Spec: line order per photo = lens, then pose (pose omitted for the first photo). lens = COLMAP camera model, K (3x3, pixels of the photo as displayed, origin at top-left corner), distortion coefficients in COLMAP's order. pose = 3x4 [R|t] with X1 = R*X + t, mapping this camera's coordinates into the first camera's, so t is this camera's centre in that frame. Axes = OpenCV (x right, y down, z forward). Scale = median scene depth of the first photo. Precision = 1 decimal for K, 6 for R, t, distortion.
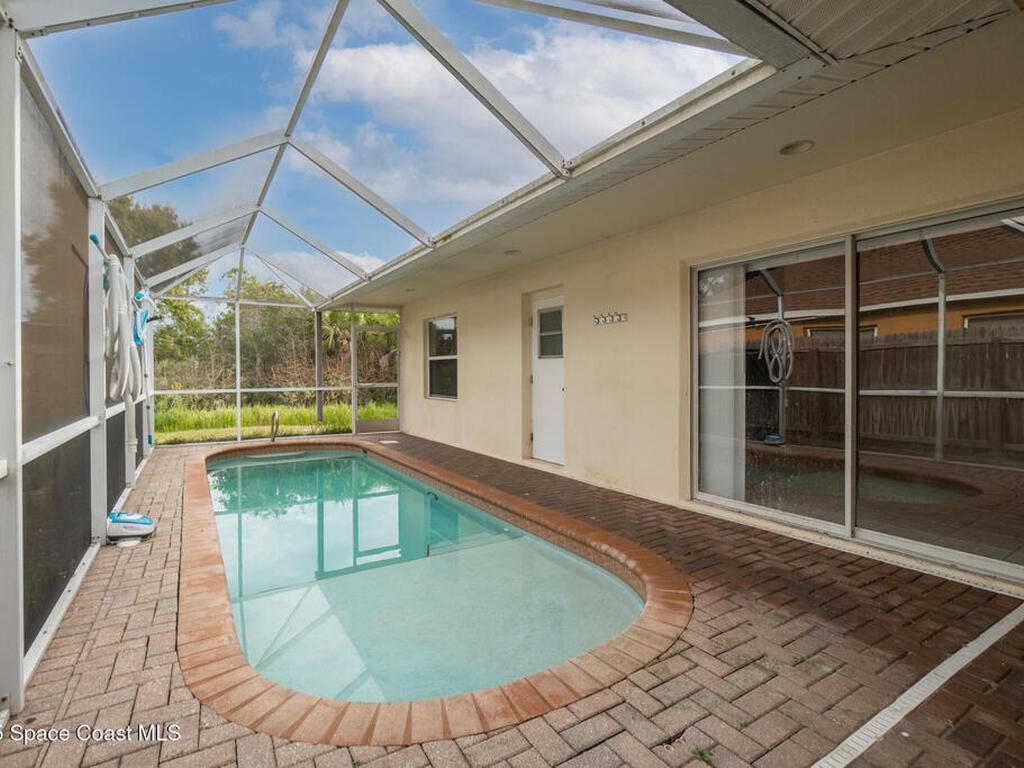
lens RADIAL K [[501.2, 0, 499.0], [0, 501.2, 375.8], [0, 0, 1]] dist [-0.000465, -0.000847]
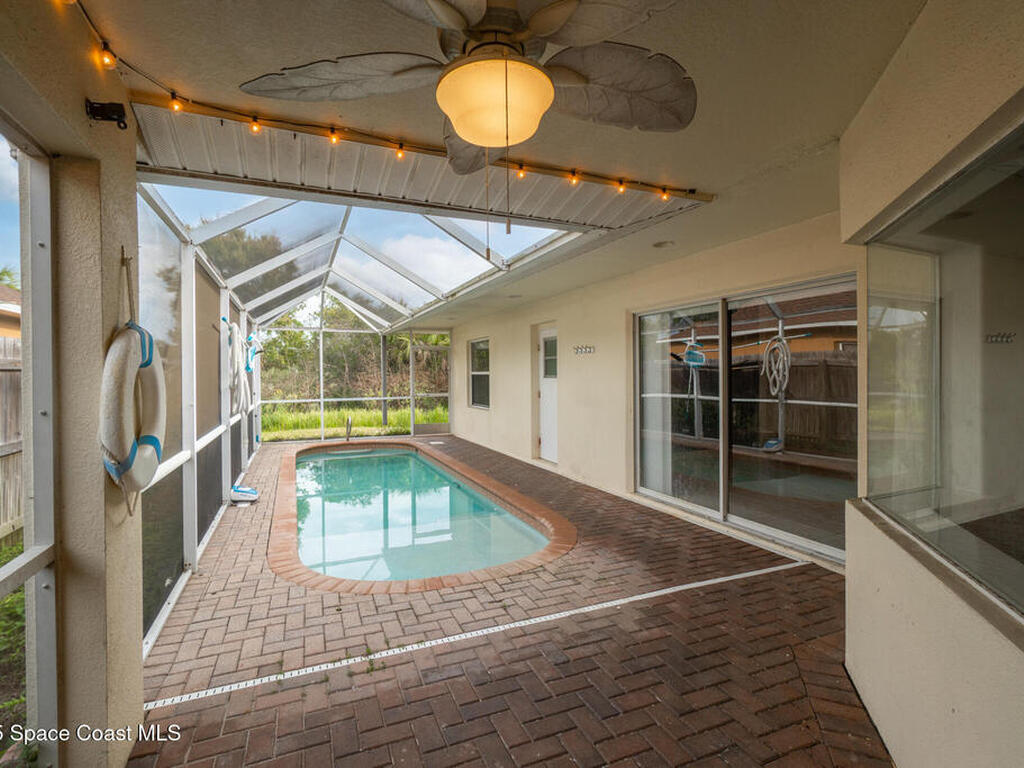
lens RADIAL K [[501.2, 0, 499.0], [0, 501.2, 375.8], [0, 0, 1]] dist [-0.000465, -0.000847]
pose [[0.986369, -0.004236, -0.164493, 0.215451], [0.004018, 0.999991, -0.001656, -0.046644], [0.164499, 0.000973, 0.986377, -0.289914]]
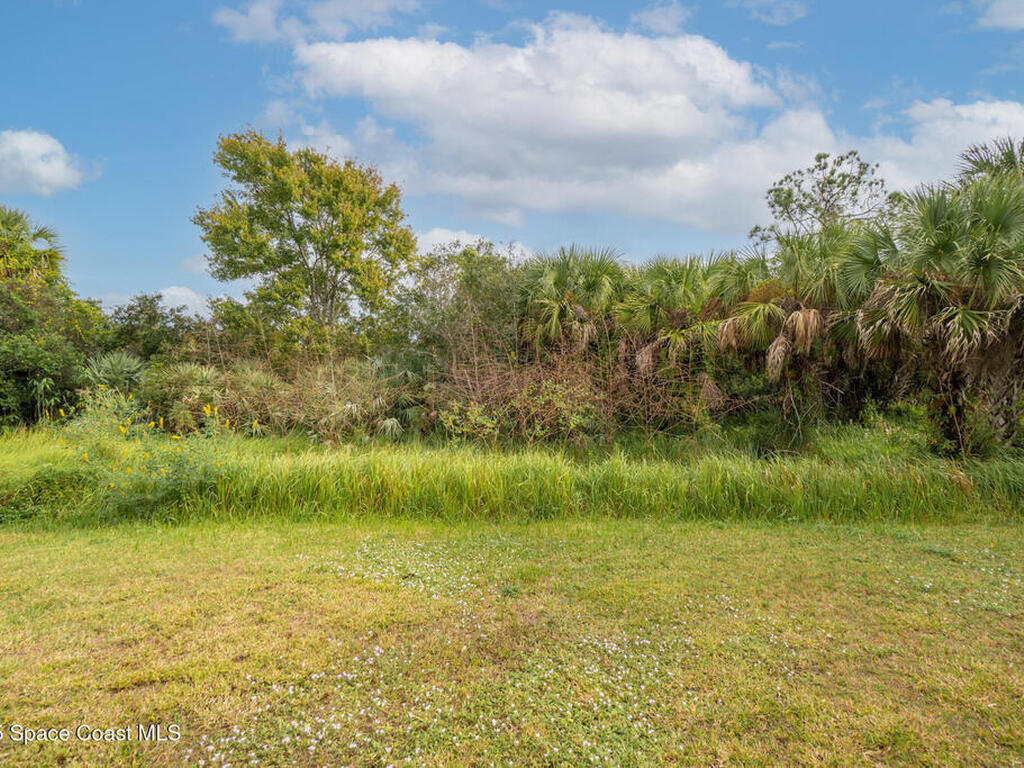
lens RADIAL K [[501.2, 0, 499.0], [0, 501.2, 375.8], [0, 0, 1]] dist [-0.000465, -0.000847]
pose [[0.880930, 0.011474, -0.473107, -0.508963], [-0.013531, 0.999908, -0.000945, -0.036449], [0.473053, 0.007234, 0.881004, 2.047255]]
